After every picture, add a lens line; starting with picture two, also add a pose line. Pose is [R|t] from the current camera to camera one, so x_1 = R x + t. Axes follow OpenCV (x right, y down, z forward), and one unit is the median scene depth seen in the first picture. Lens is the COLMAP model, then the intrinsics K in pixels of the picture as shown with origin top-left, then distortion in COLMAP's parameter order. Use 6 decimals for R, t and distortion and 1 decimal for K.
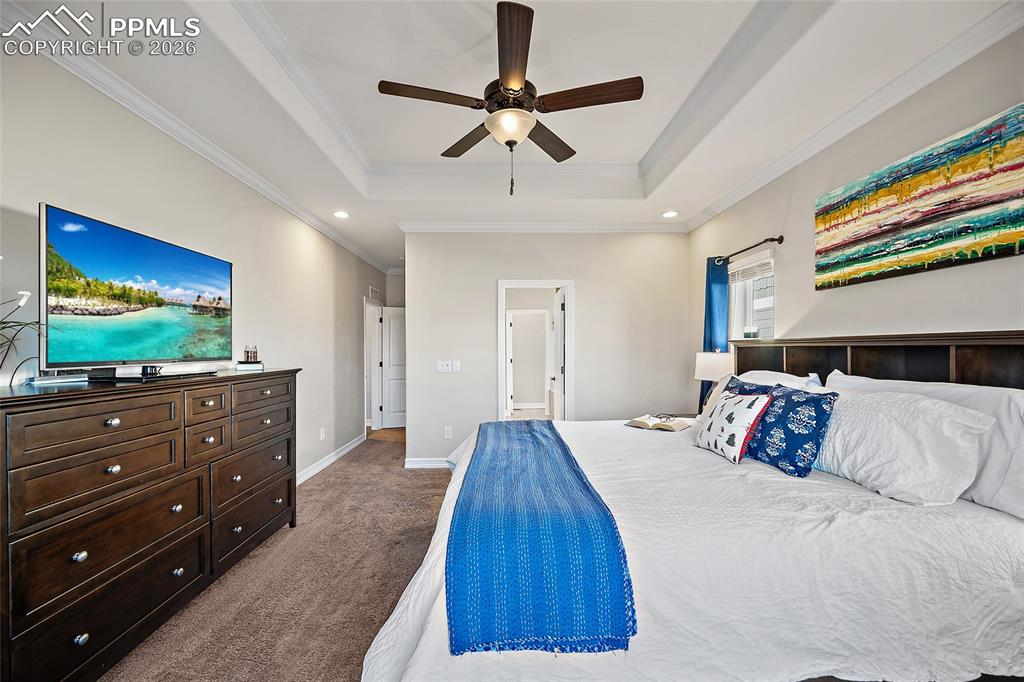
lens RADIAL K [[405.9, 0, 512.7], [0, 405.9, 346.6], [0, 0, 1]] dist [-0.003085, -0.000123]
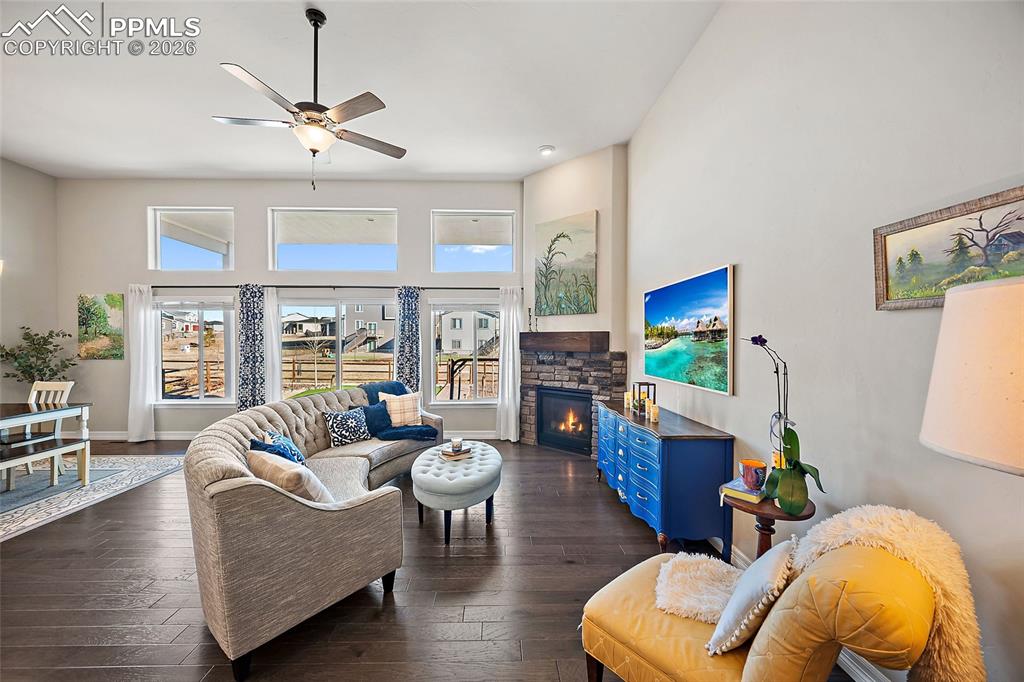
lens RADIAL K [[405.9, 0, 507.4], [0, 405.9, 347.4], [0, 0, 1]] dist [-0.003085, -0.000123]
pose [[-0.999840, -0.001782, -0.017803, -0.330524], [-0.002005, 0.999919, 0.012552, -0.079461], [0.017779, 0.012586, -0.999763, 2.037258]]
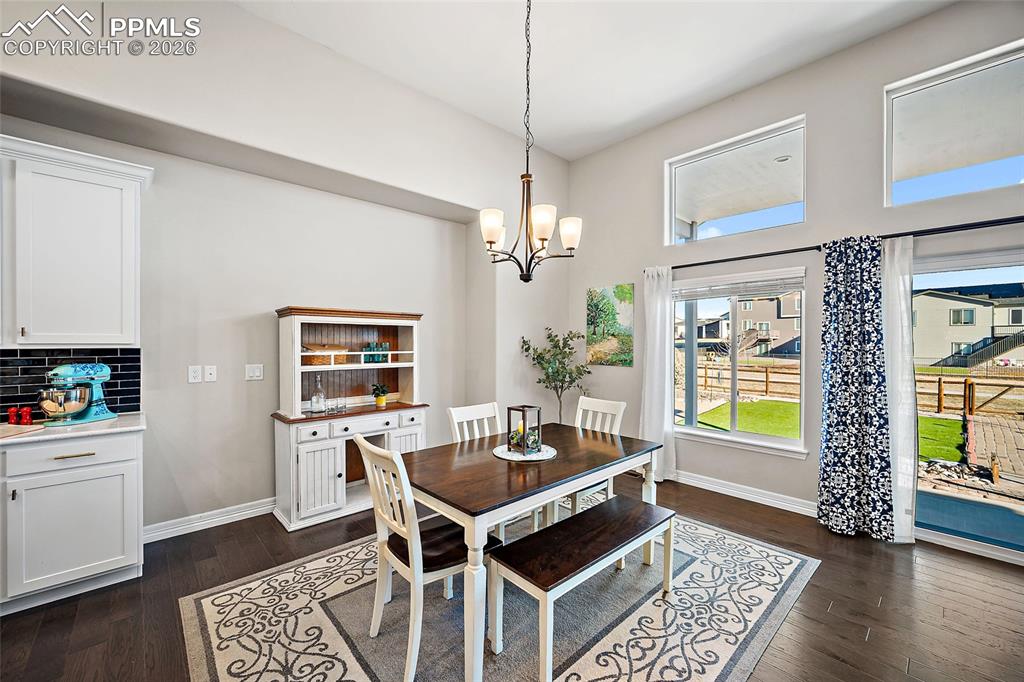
lens RADIAL K [[405.9, 0, 502.9], [0, 405.9, 343.5], [0, 0, 1]] dist [-0.003085, -0.000123]
pose [[-0.667720, -0.005438, 0.744392, 0.637469], [-0.006823, 0.999976, 0.001185, -0.079115], [-0.744381, -0.004288, -0.667741, 1.460313]]
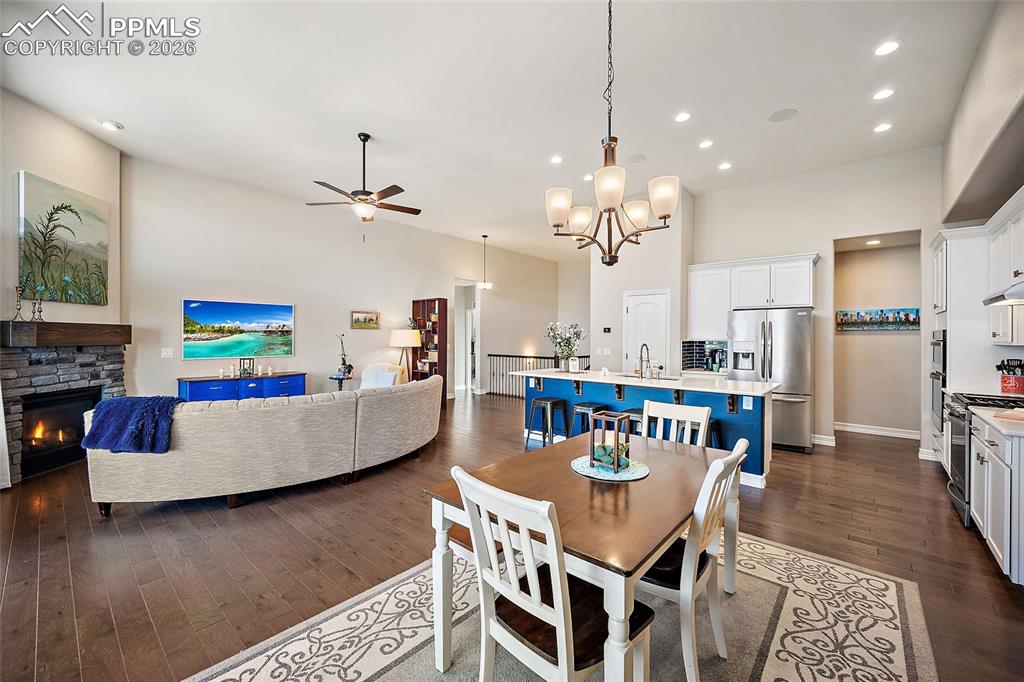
lens RADIAL K [[405.9, 0, 504.1], [0, 405.9, 338.6], [0, 0, 1]] dist [-0.003085, -0.000123]
pose [[0.744698, 0.006012, -0.667375, 1.498284], [-0.002722, 0.999978, 0.005971, -0.081320], [0.667397, -0.002630, 0.744698, 0.304794]]
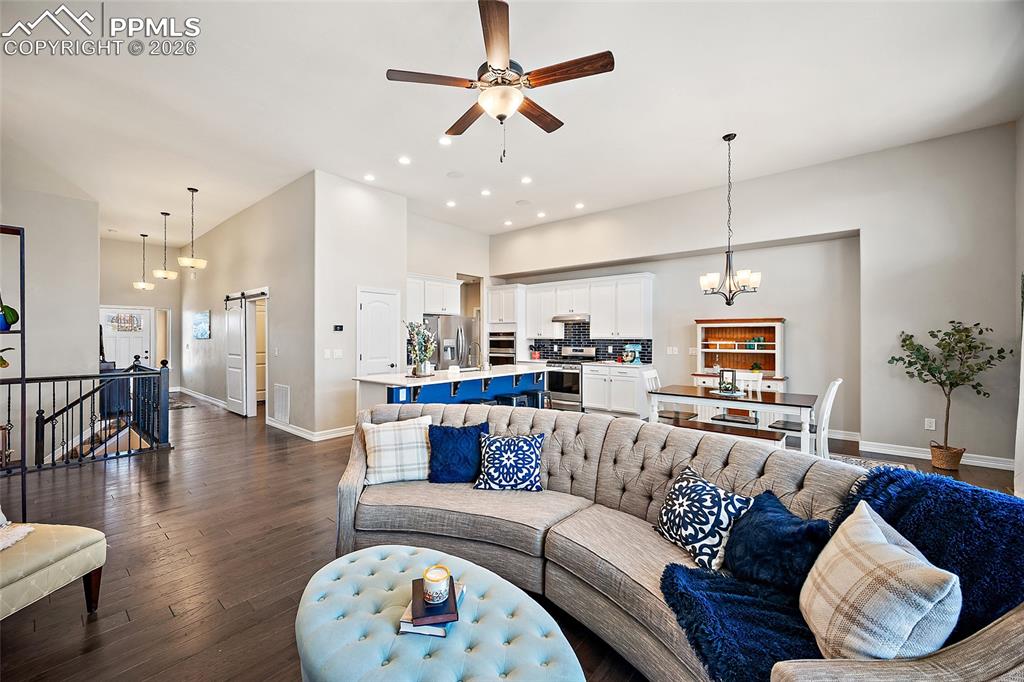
lens RADIAL K [[405.9, 0, 502.2], [0, 405.9, 339.0], [0, 0, 1]] dist [-0.003085, -0.000123]
pose [[0.655883, -0.006875, 0.754831, -0.518864], [-0.002776, 0.999930, 0.011520, -0.088444], [-0.754857, -0.009651, 0.655818, 0.545843]]
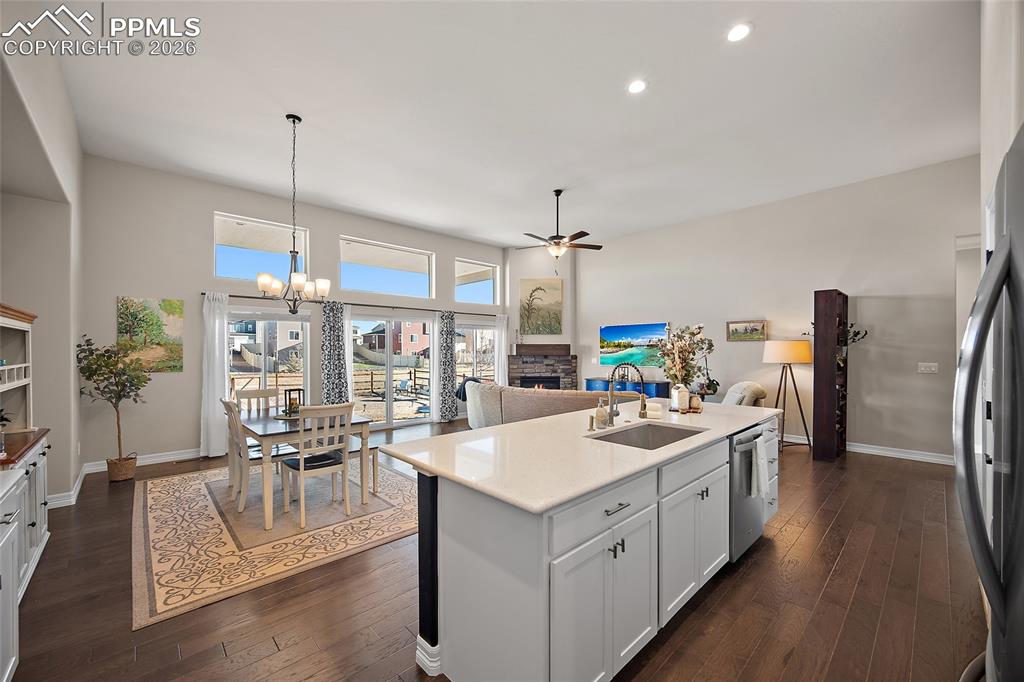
lens RADIAL K [[405.9, 0, 508.5], [0, 405.9, 346.0], [0, 0, 1]] dist [-0.003085, -0.000123]
pose [[-0.732282, -0.003999, -0.680990, 1.576348], [0.006351, 0.999899, -0.012702, -0.073681], [0.680972, -0.013627, -0.732183, 2.334113]]
